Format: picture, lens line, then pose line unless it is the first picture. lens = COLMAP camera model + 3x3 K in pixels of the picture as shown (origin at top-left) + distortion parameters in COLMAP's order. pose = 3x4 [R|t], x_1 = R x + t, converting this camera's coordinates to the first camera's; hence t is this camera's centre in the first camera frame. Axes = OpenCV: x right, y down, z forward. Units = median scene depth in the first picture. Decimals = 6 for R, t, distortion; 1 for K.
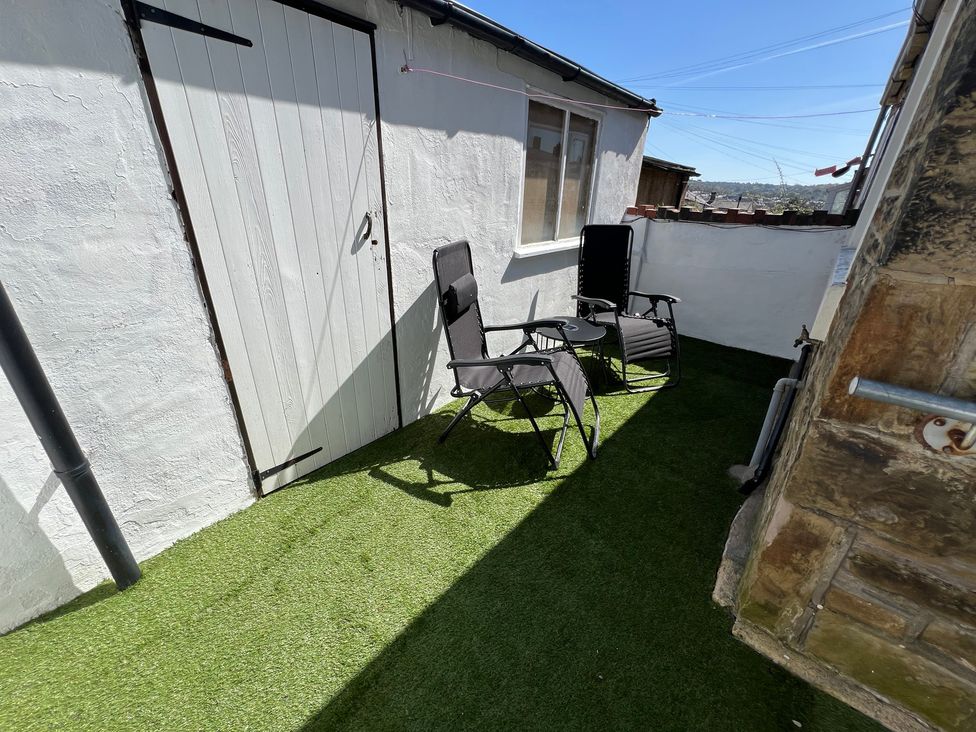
lens RADIAL K [[390.2, 0, 491.0], [0, 390.2, 366.7], [0, 0, 1]] dist [-0.001499, 0.000069]
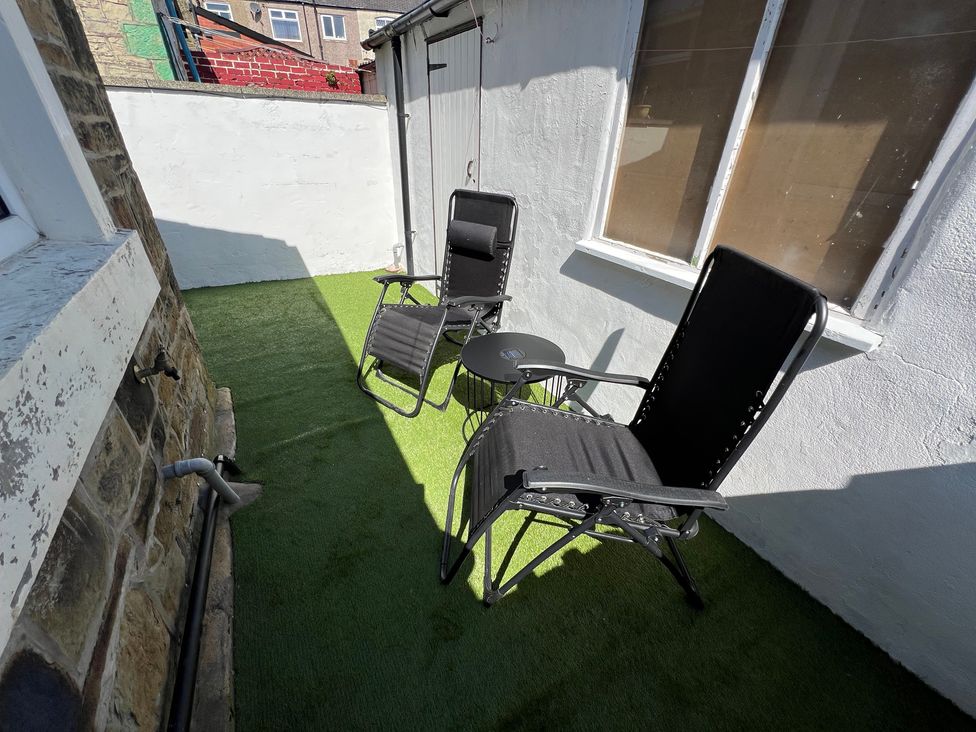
lens RADIAL K [[390.2, 0, 491.0], [0, 390.2, 366.7], [0, 0, 1]] dist [-0.001499, 0.000069]
pose [[-0.336558, 0.443673, -0.830592, 0.857186], [-0.433918, 0.709752, 0.554949, -0.483753], [0.835730, 0.547181, -0.046355, 1.099026]]
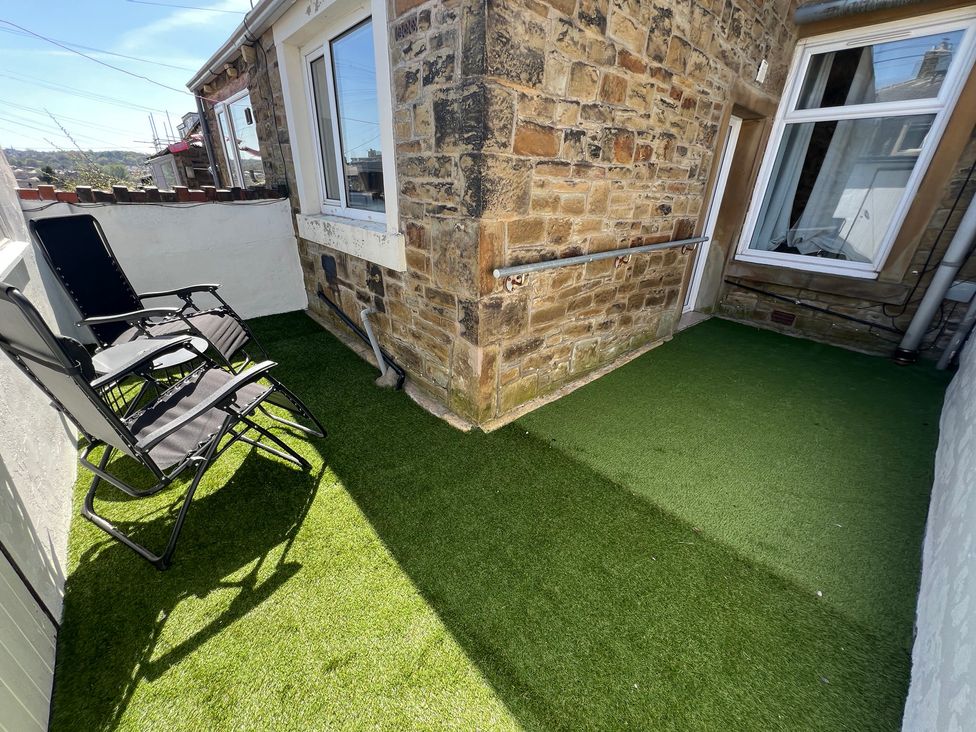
lens RADIAL K [[390.2, 0, 491.0], [0, 390.2, 366.7], [0, 0, 1]] dist [-0.001499, 0.000069]
pose [[0.150808, -0.441019, 0.884737, -0.426062], [0.382135, 0.851410, 0.359270, -0.106276], [-0.911718, 0.283908, 0.296928, 0.187415]]
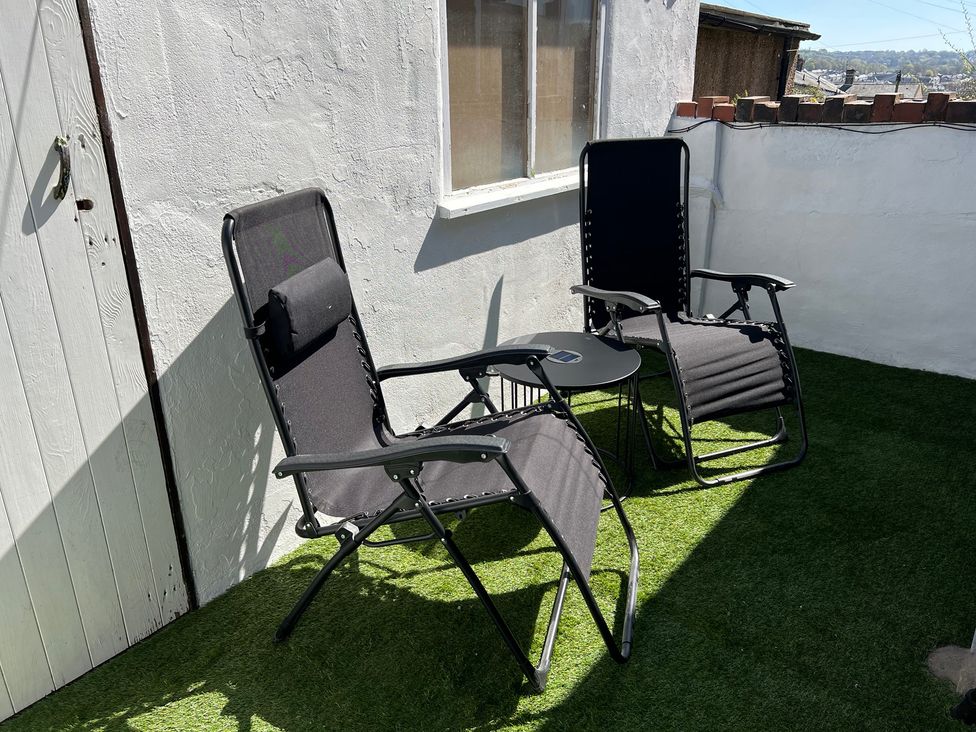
lens RADIAL K [[733.2, 0, 488.0], [0, 733.2, 366.0], [0, 0, 1]] dist [0.044983, -0.053748]
pose [[0.997624, -0.060134, 0.033610, 0.084079], [0.062106, 0.996198, -0.061088, -0.043709], [-0.029809, 0.063031, 0.997566, 0.124990]]
